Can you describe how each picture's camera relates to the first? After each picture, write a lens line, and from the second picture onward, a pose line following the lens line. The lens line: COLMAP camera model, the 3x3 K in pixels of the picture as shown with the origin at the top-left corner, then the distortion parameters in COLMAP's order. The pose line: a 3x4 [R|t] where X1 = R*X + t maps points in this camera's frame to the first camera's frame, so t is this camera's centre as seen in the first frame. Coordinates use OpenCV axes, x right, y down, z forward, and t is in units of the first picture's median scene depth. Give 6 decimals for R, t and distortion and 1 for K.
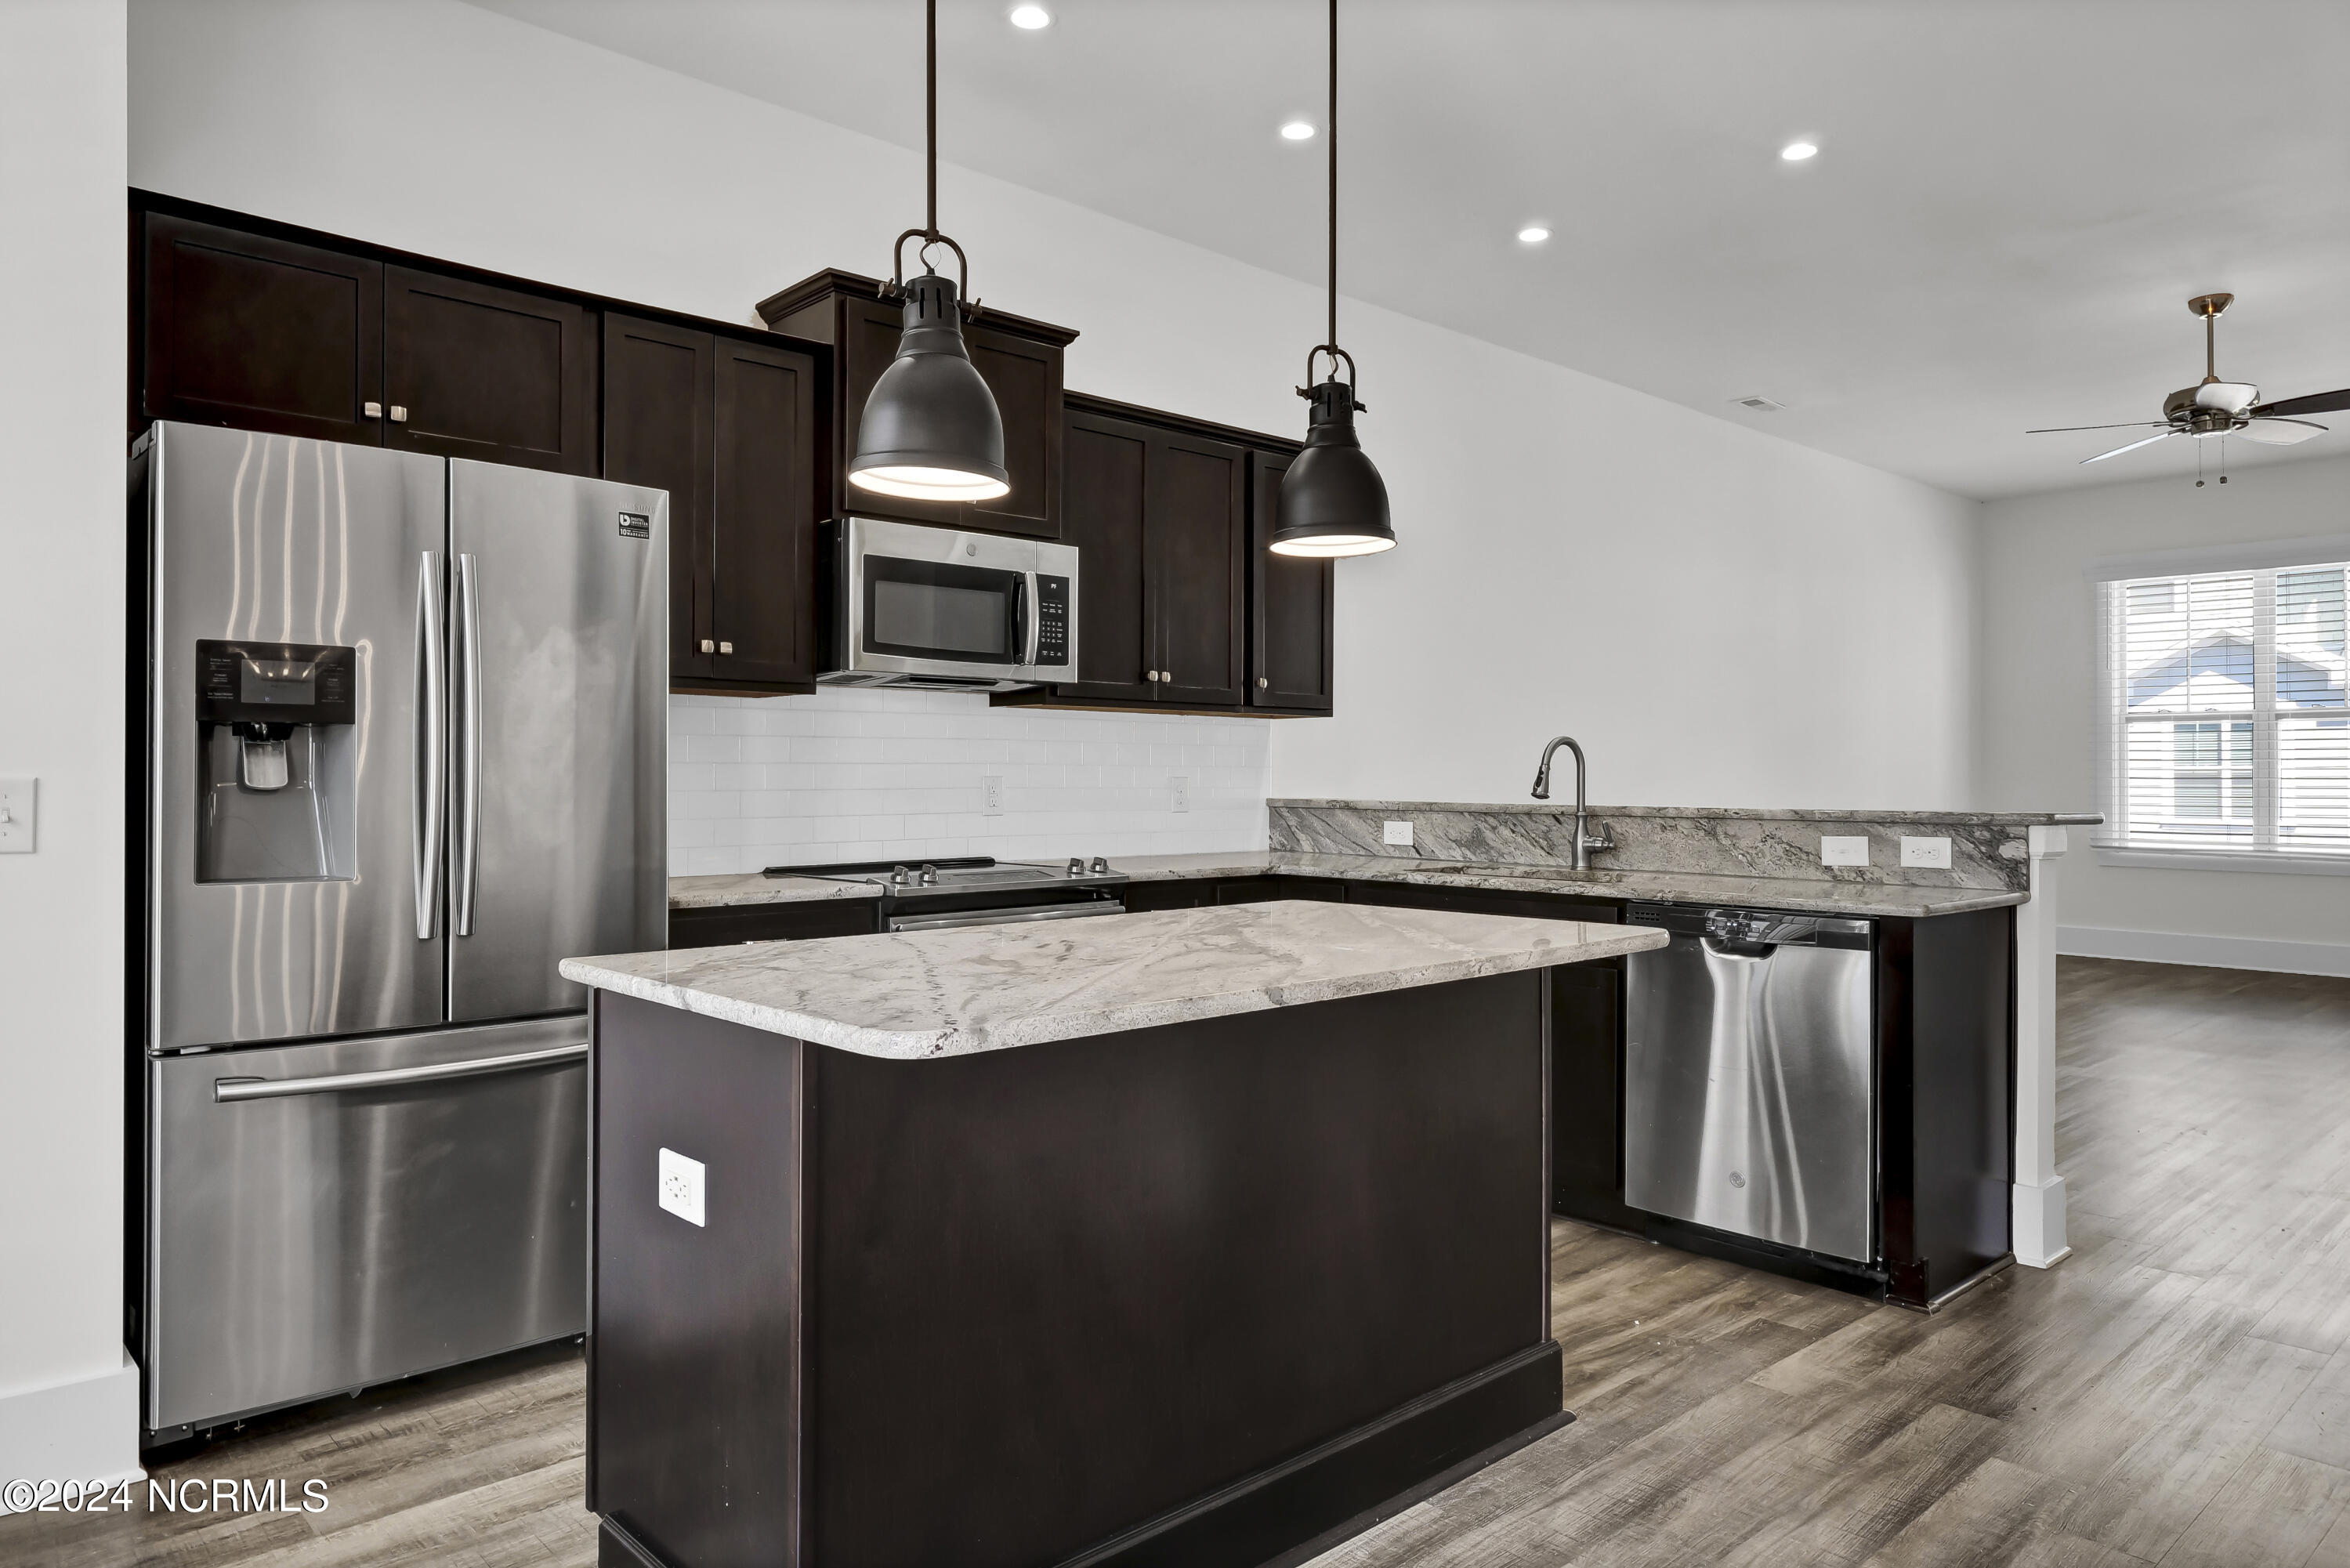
lens RADIAL K [[1510.2, 0, 1175.0], [0, 1510.2, 784.0], [0, 0, 1]] dist [-0.007772, -0.001107]
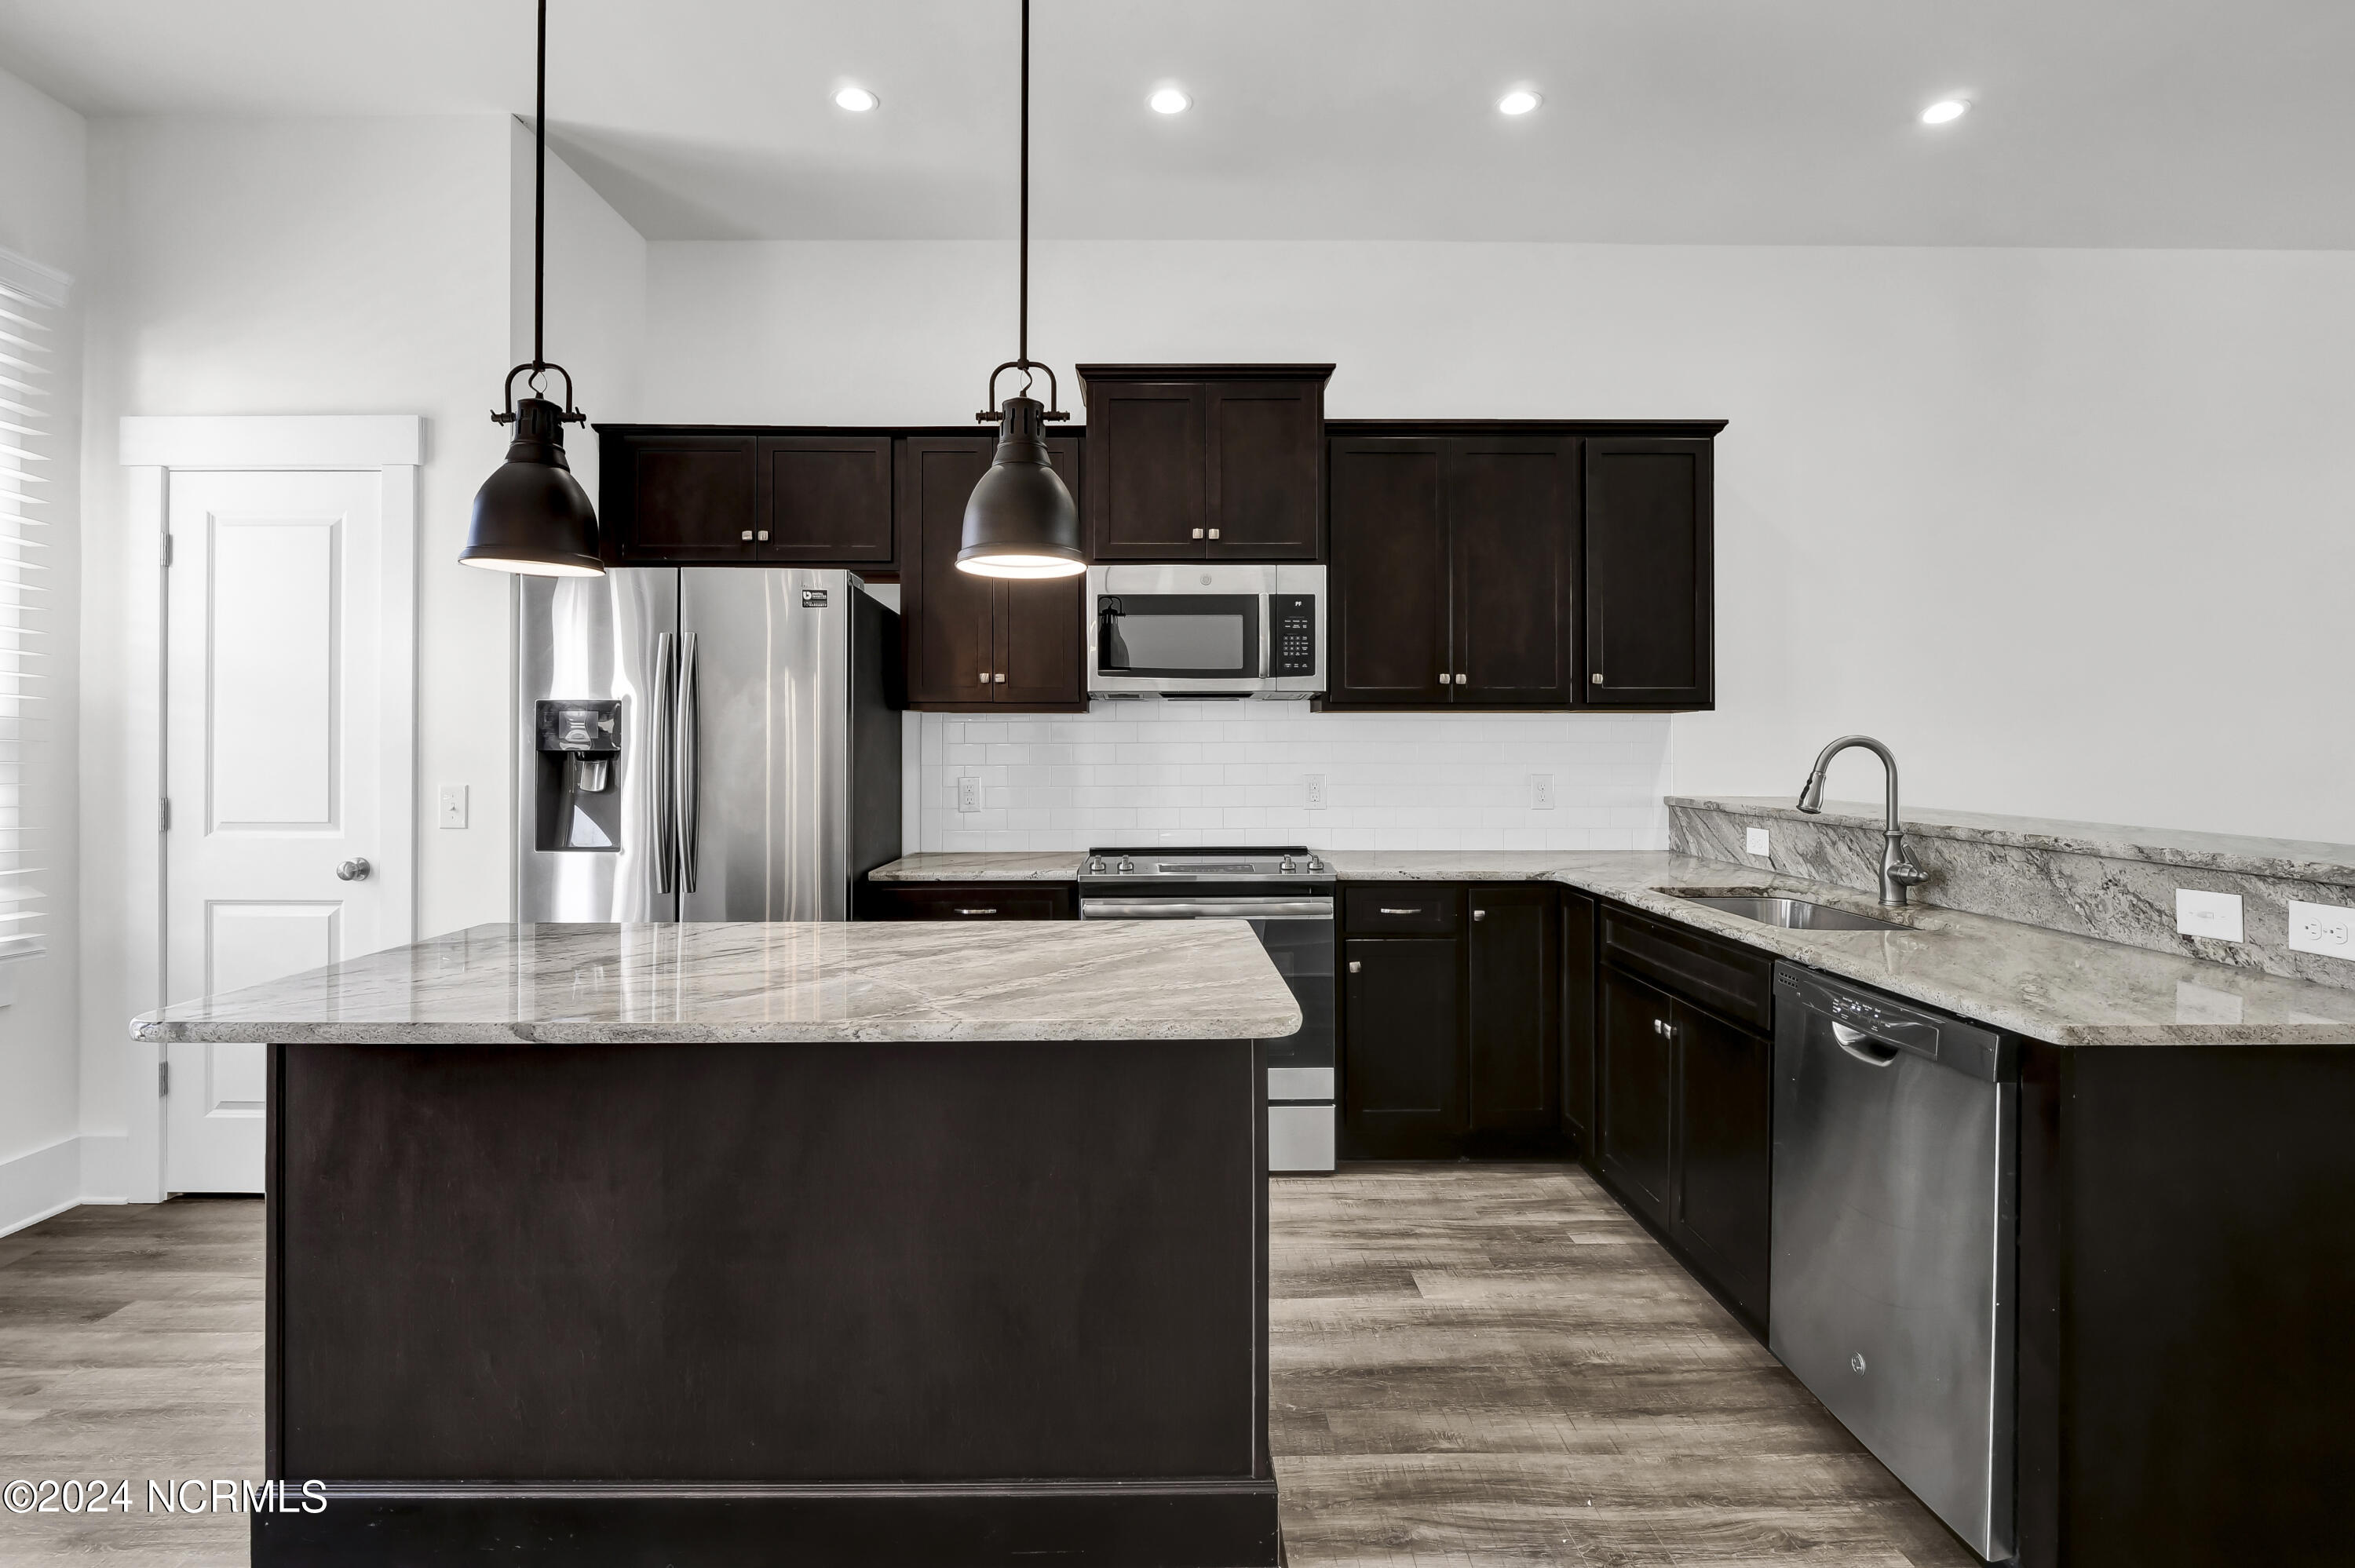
lens RADIAL K [[1164.5, 0, 1155.4], [0, 1164.5, 755.6], [0, 0, 1]] dist [-0.017037, -0.000775]
pose [[0.740356, 0.001301, -0.672214, 0.417205], [0.000074, 0.999998, 0.002016, -0.023481], [0.672215, -0.001542, 0.740354, 0.314993]]
